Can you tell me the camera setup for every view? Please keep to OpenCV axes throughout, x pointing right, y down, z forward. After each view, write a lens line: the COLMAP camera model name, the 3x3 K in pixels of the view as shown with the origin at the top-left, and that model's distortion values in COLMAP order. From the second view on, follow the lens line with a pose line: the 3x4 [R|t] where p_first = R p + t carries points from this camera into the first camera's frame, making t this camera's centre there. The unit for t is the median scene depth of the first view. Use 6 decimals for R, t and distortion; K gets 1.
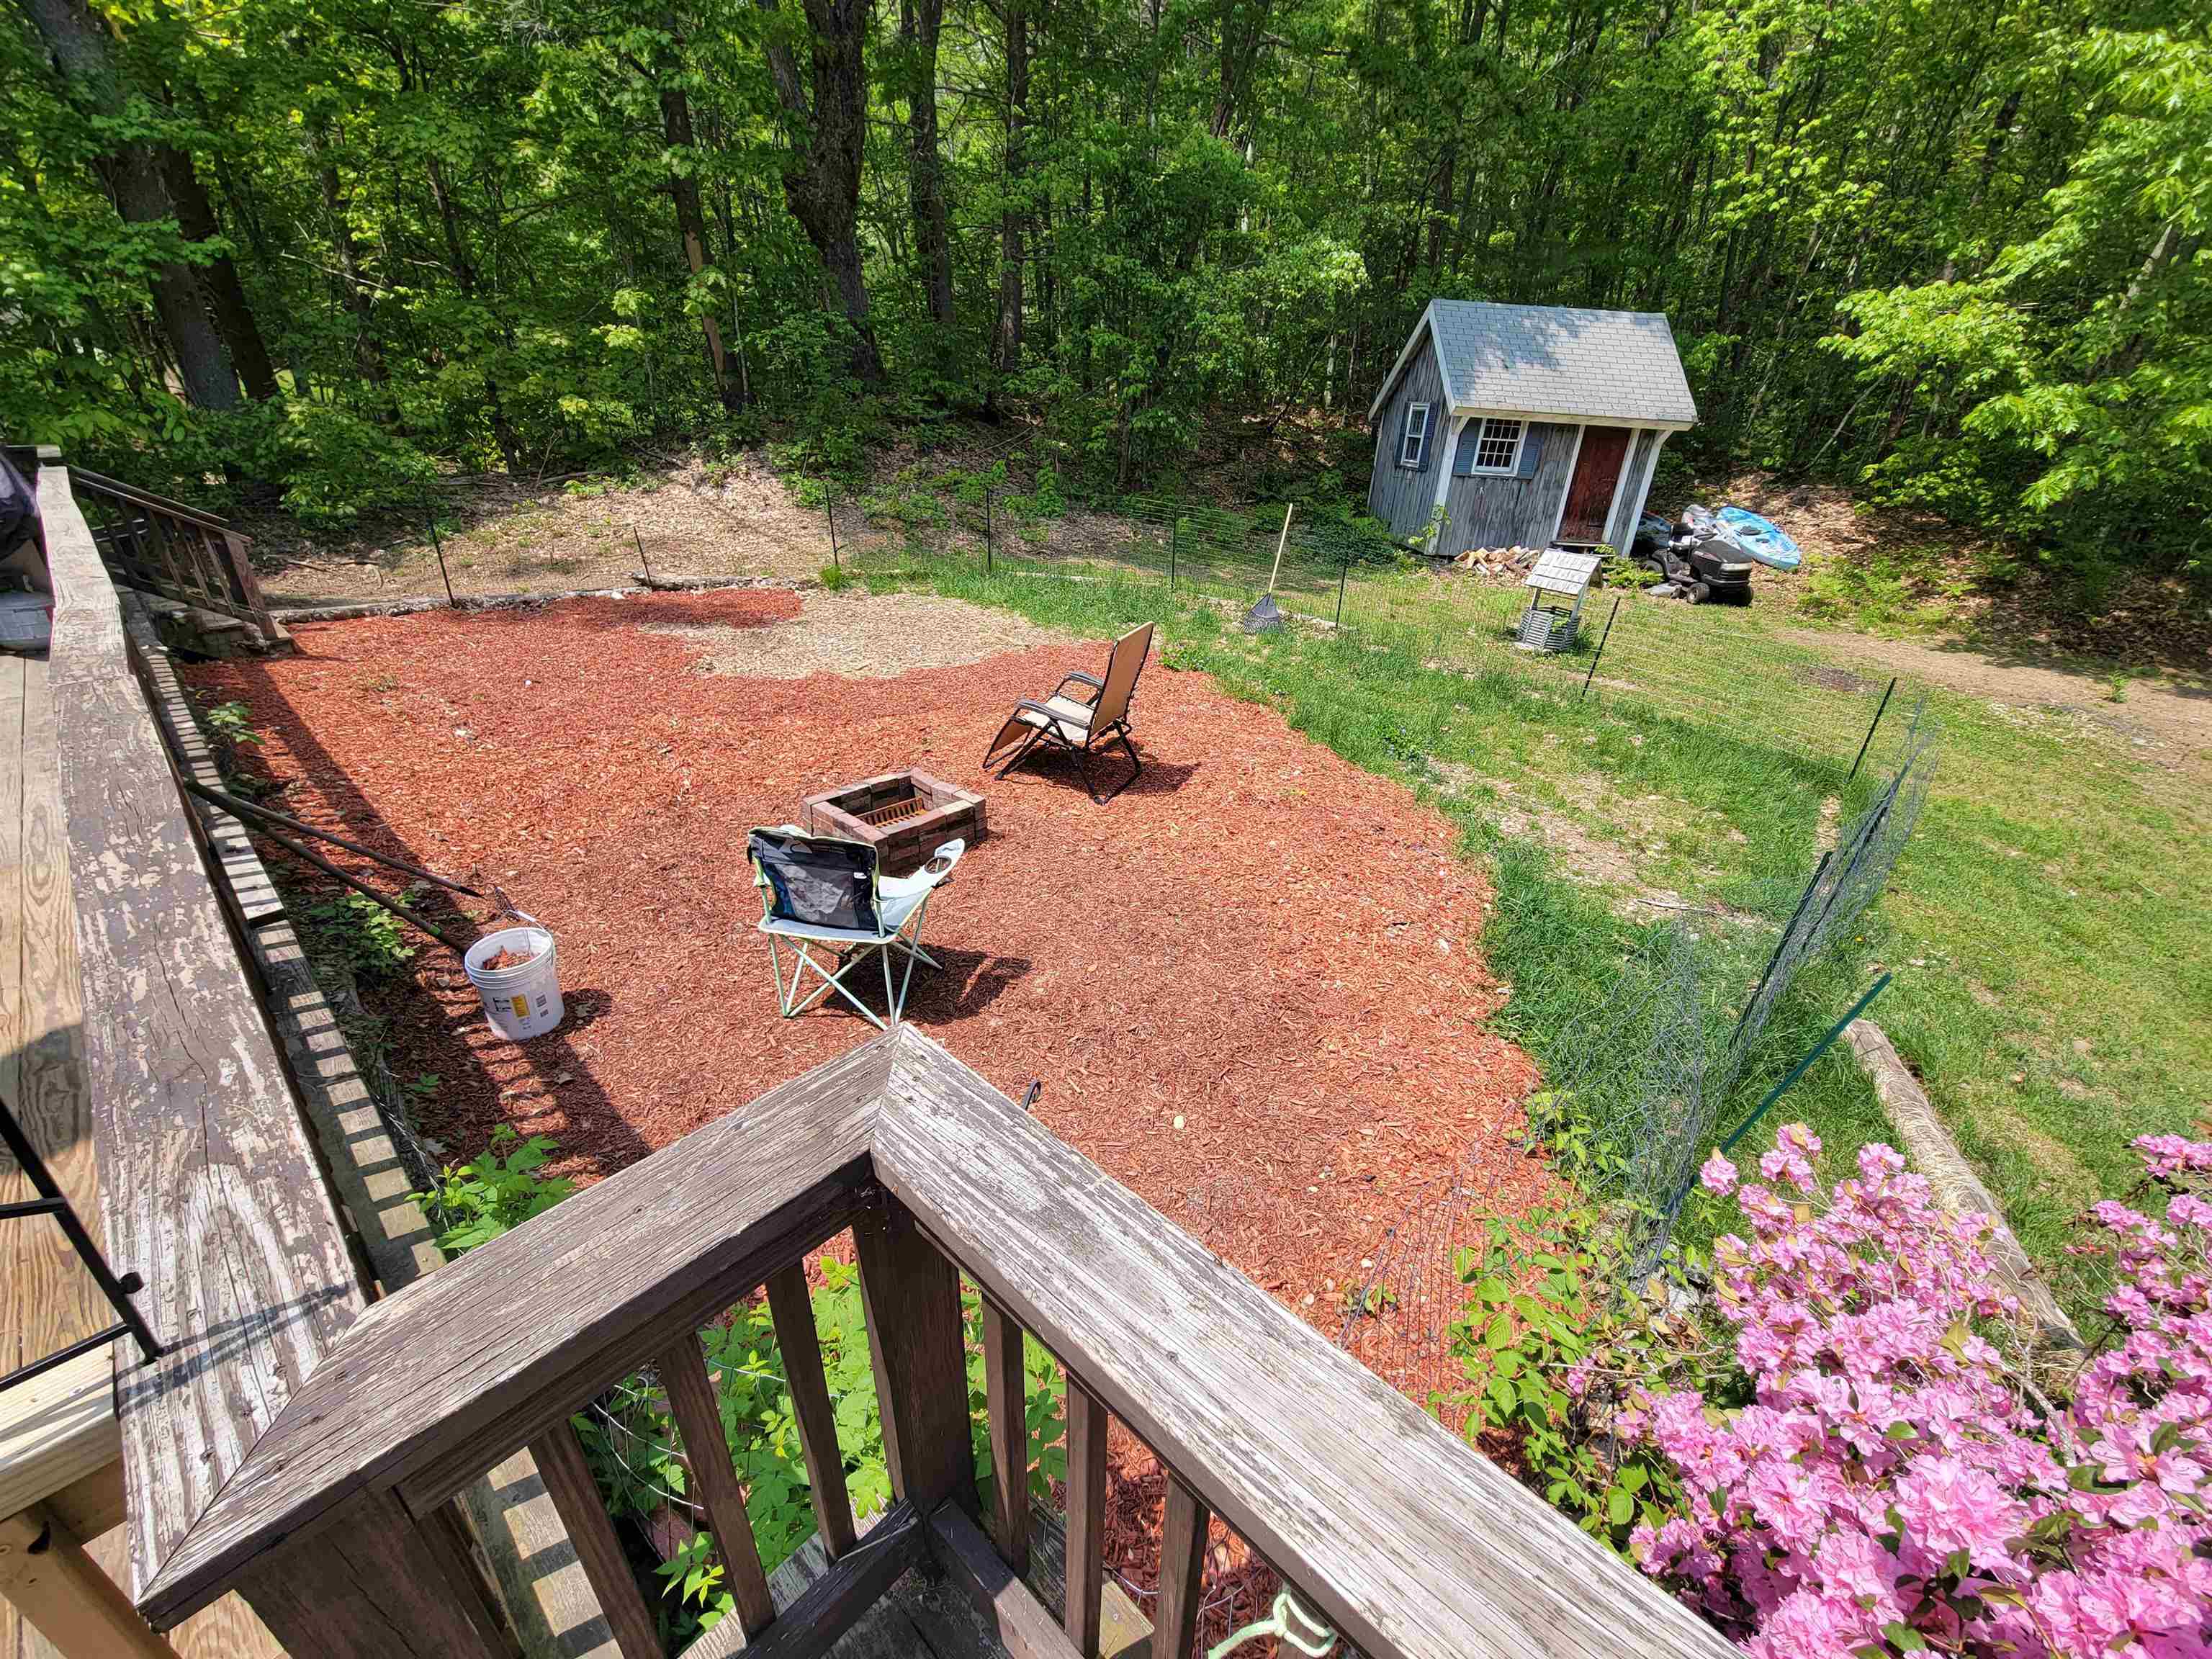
lens RADIAL K [[902.8, 0, 1109.4], [0, 902.8, 833.7], [0, 0, 1]] dist [0.003078, -0.003184]
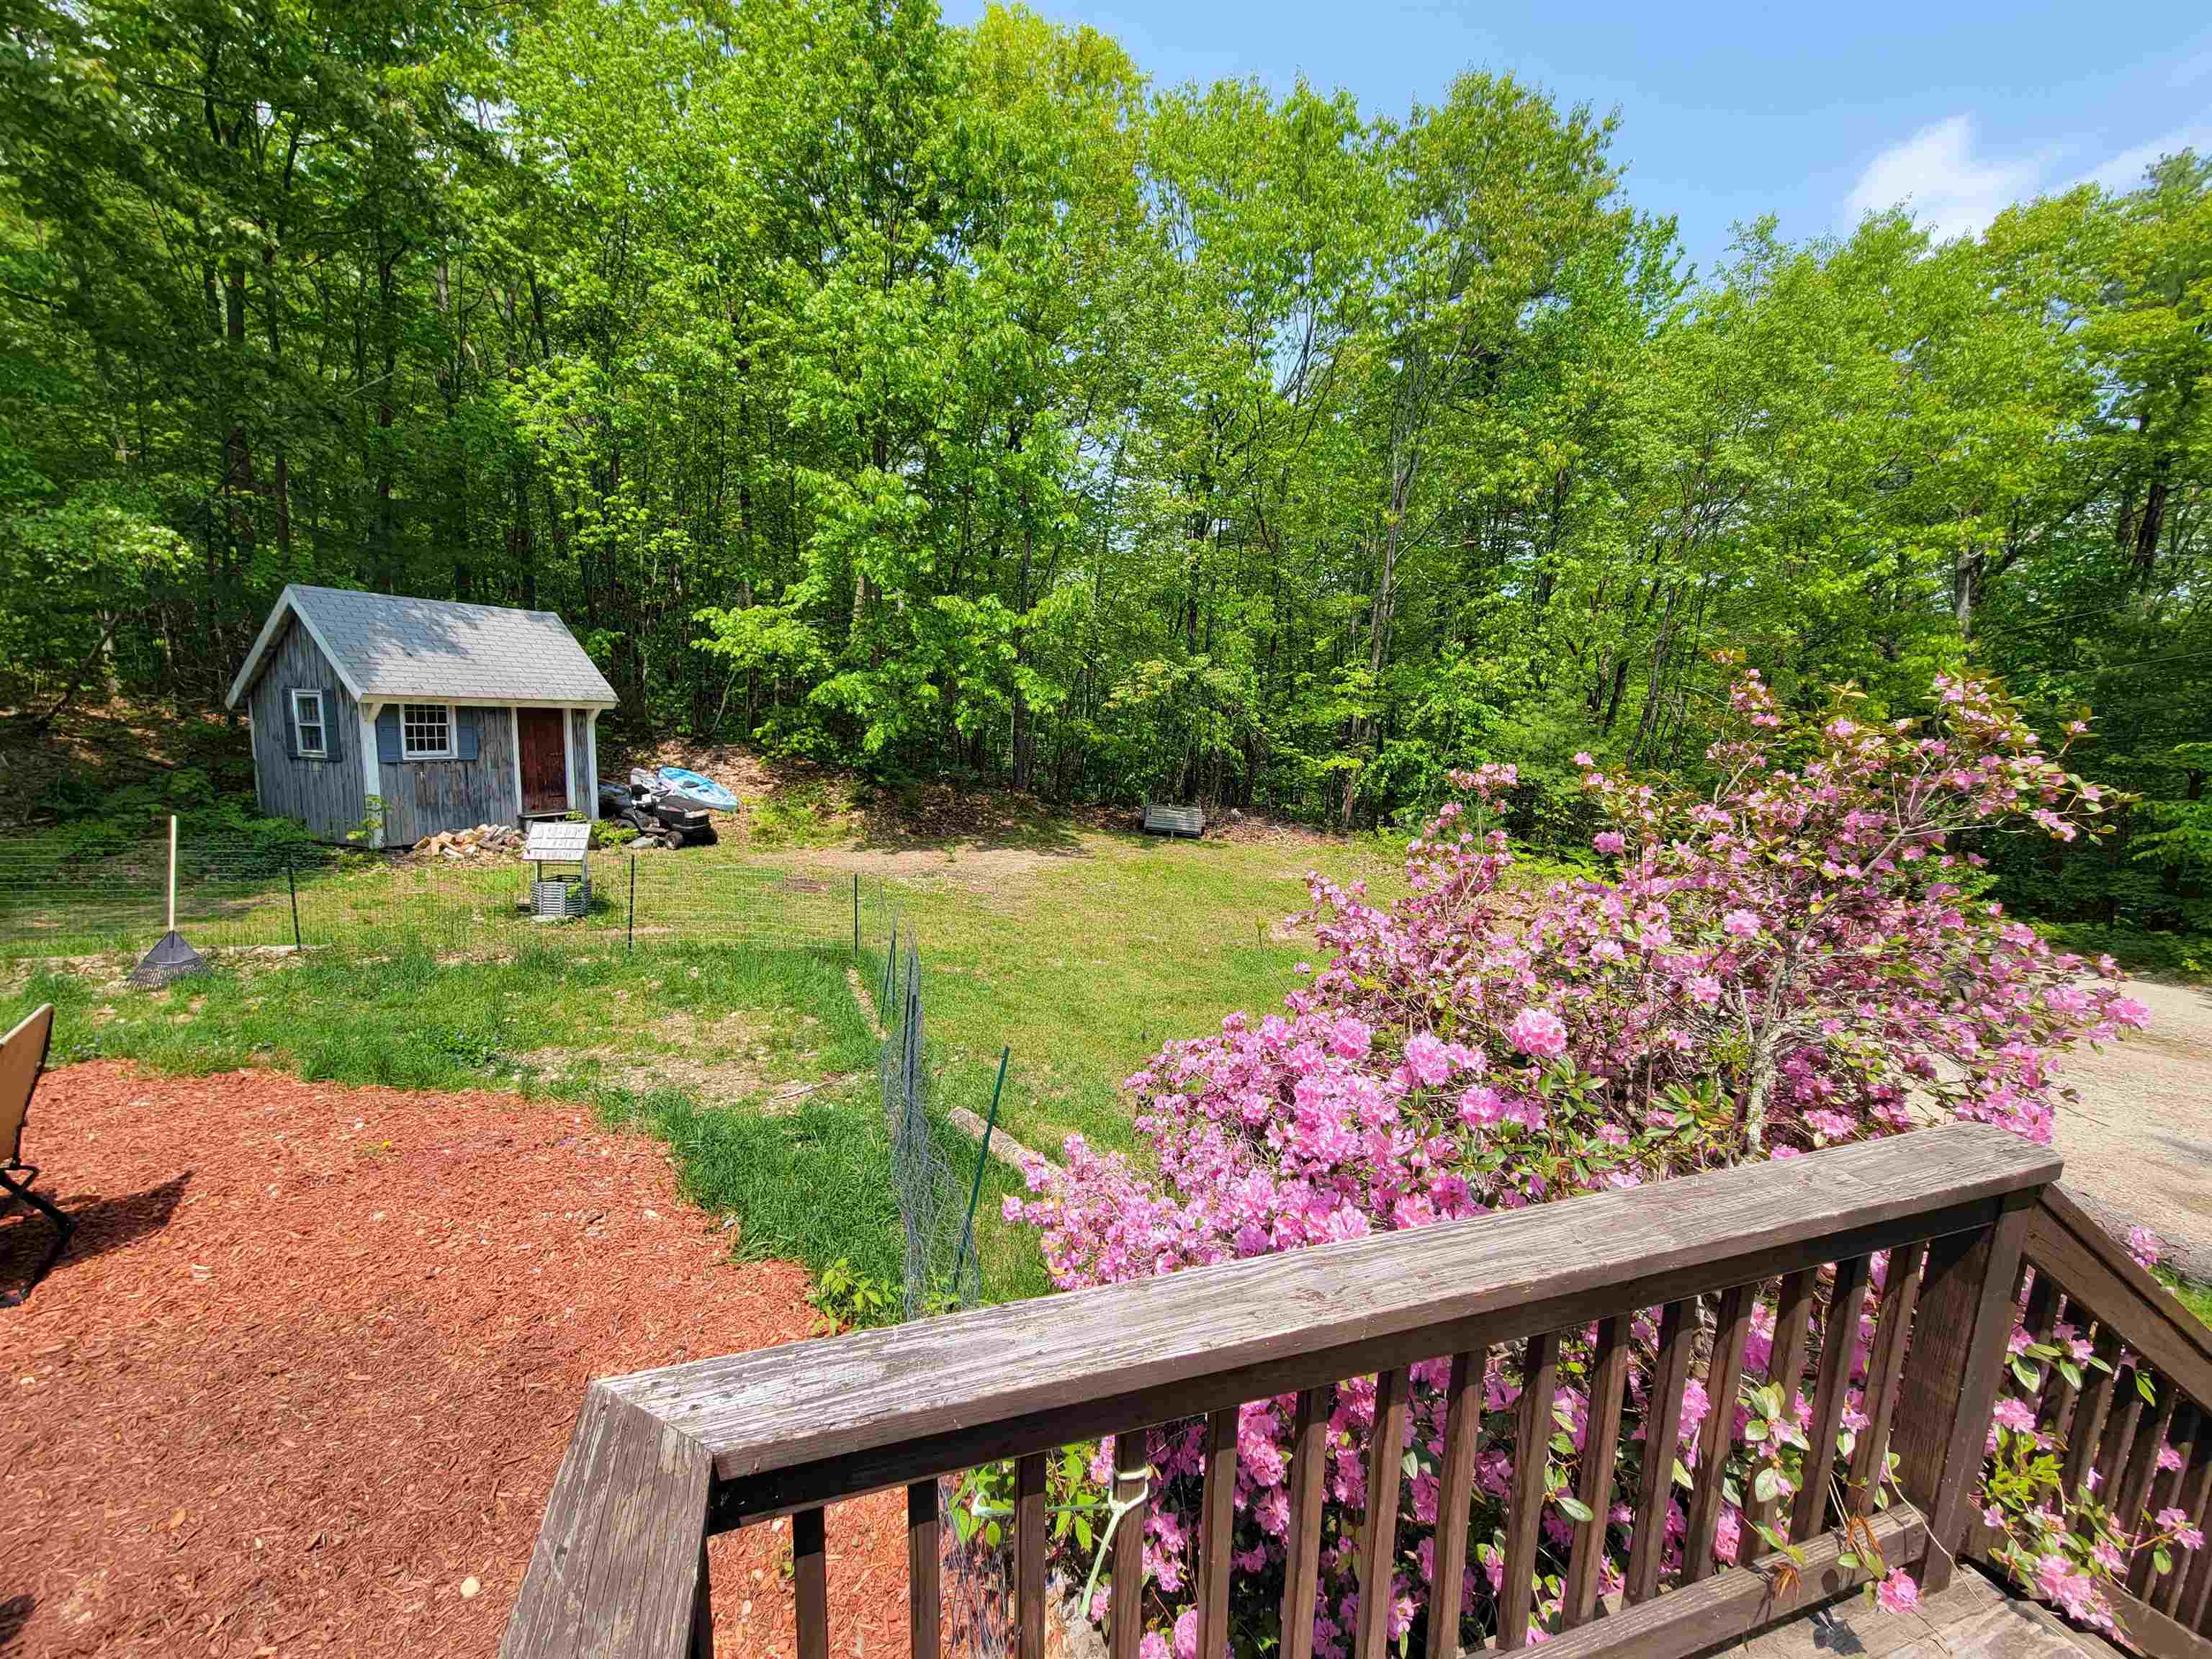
lens RADIAL K [[902.8, 0, 1110.4], [0, 902.8, 837.4], [0, 0, 1]] dist [0.003078, -0.003184]
pose [[0.489245, -0.155657, 0.858143, -0.063974], [0.381136, 0.923174, -0.049841, -0.005958], [-0.784458, 0.351454, 0.510985, -0.009939]]
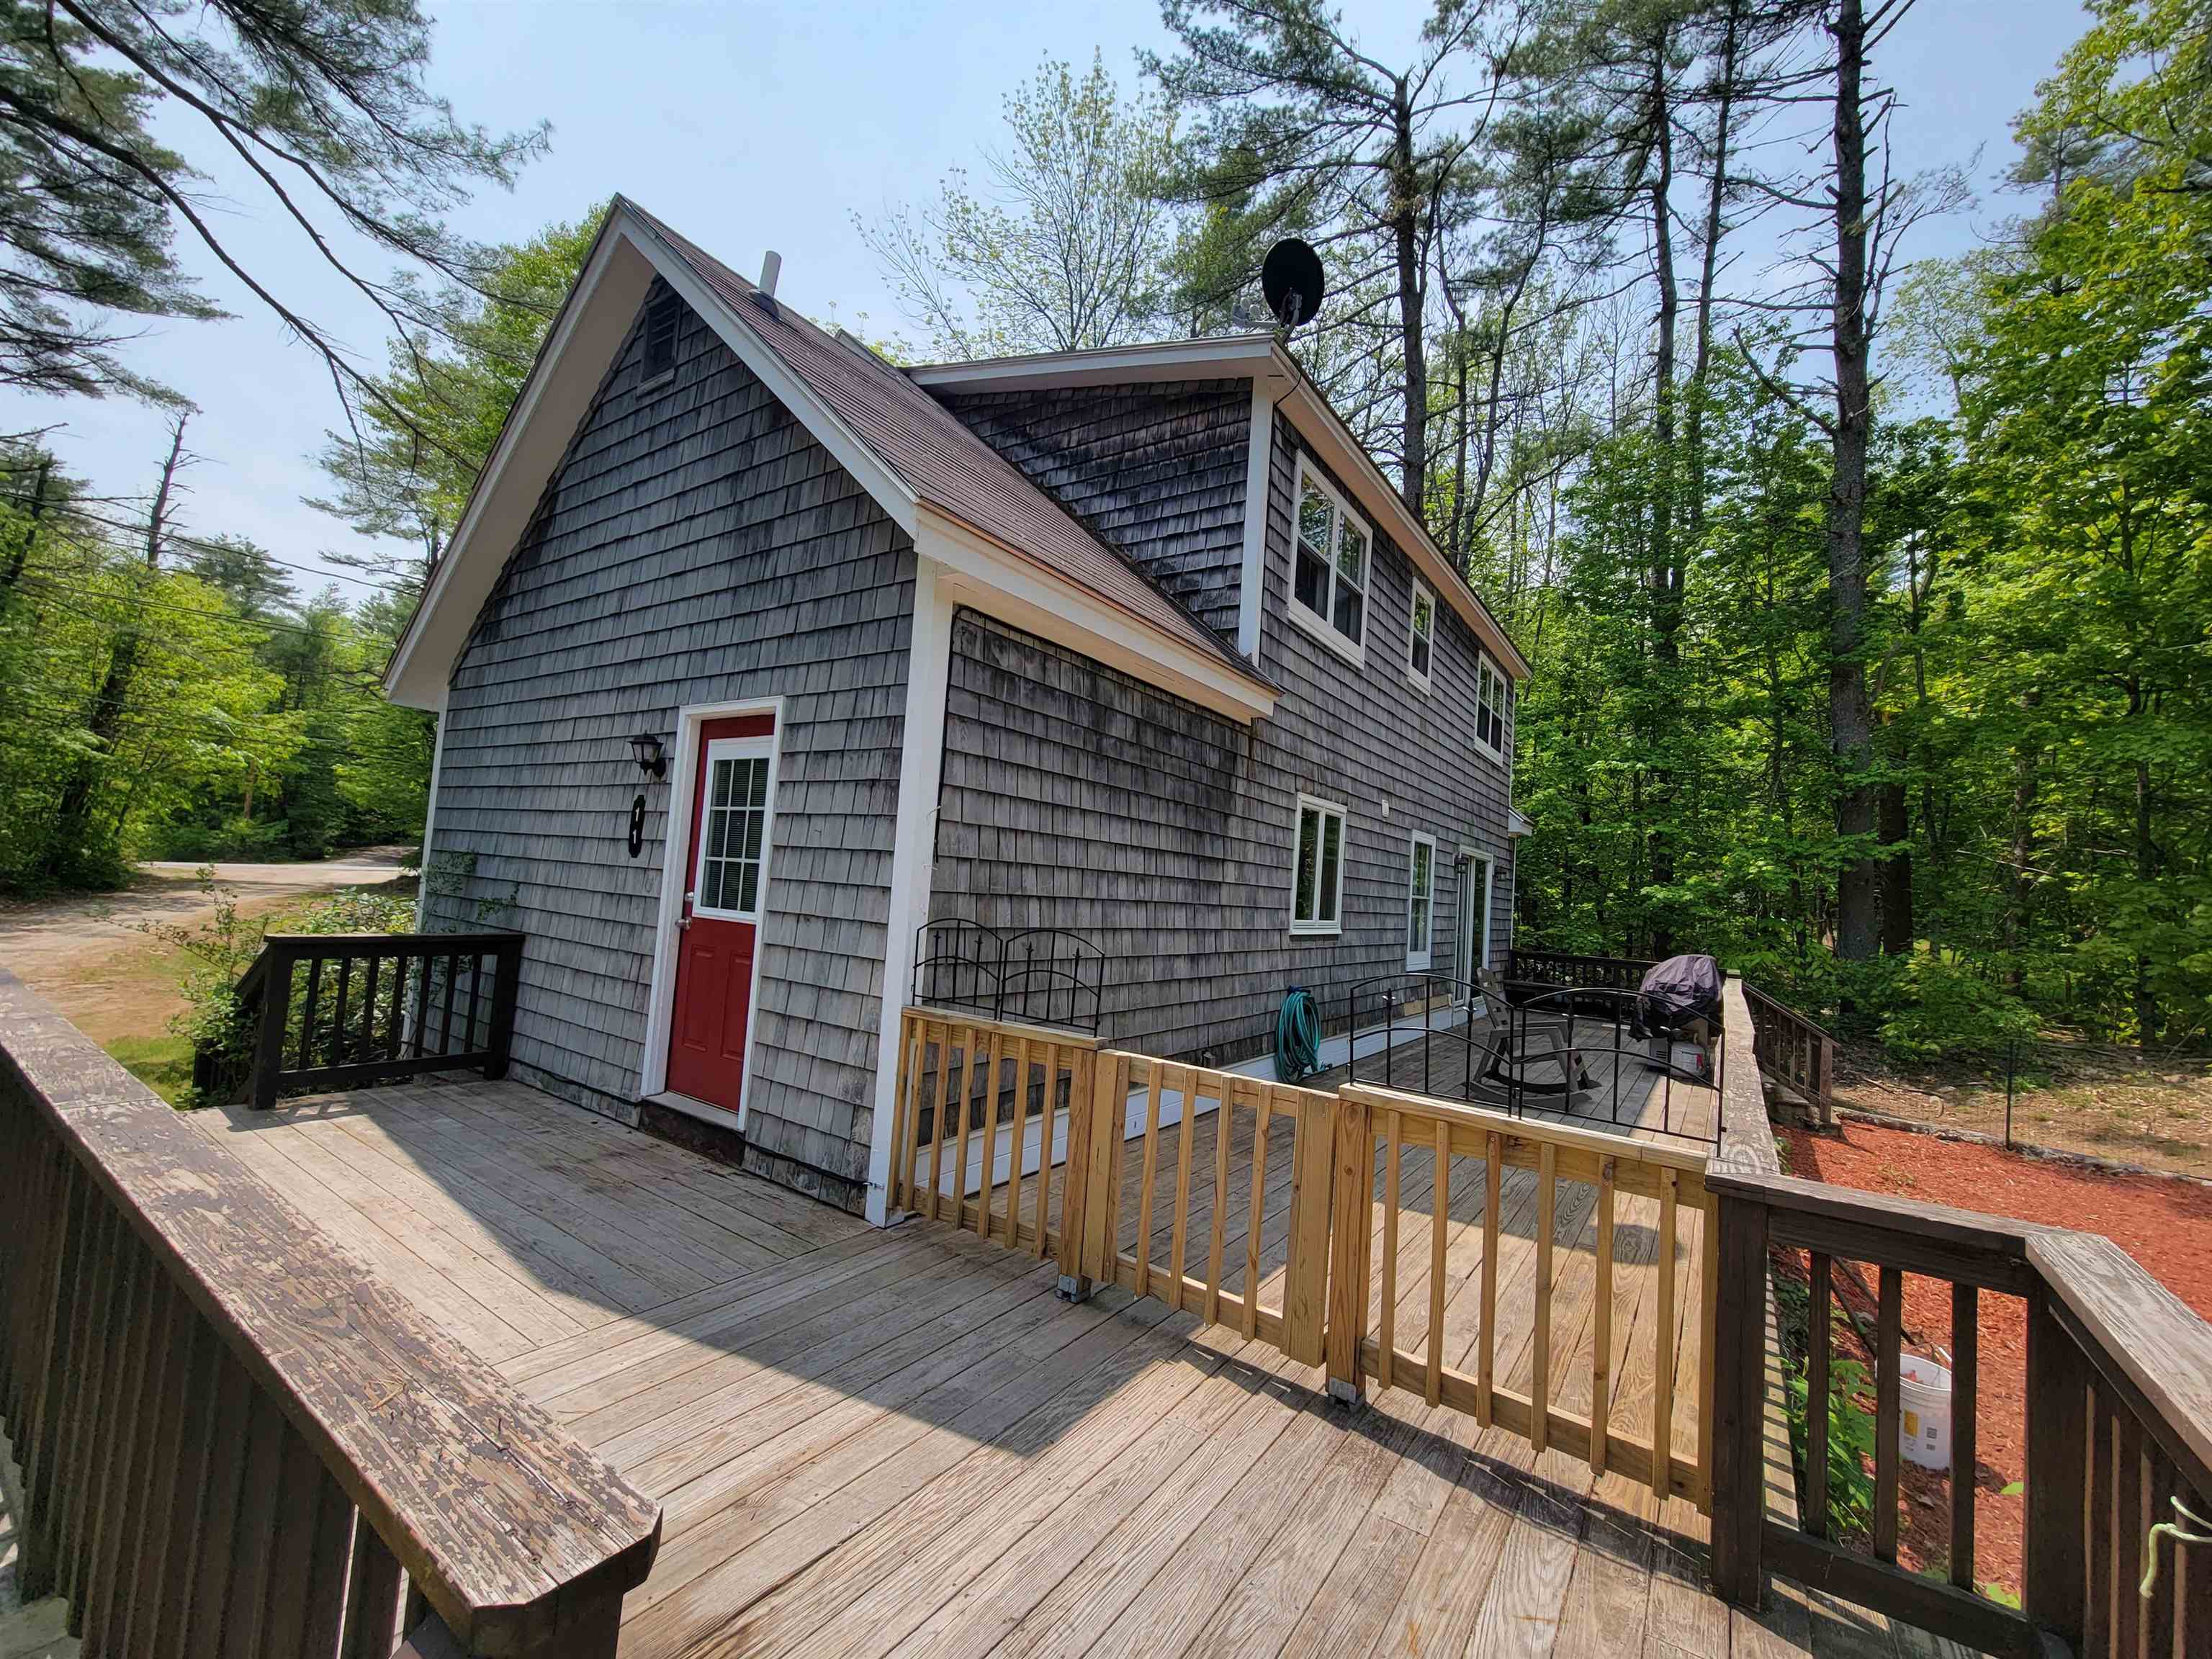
lens RADIAL K [[902.8, 0, 1108.0], [0, 902.8, 835.9], [0, 0, 1]] dist [0.003078, -0.003184]
pose [[0.151976, -0.066127, -0.986170, 0.107052], [-0.493766, 0.859254, -0.133710, 0.063367], [0.856212, 0.507258, 0.097935, -0.101312]]
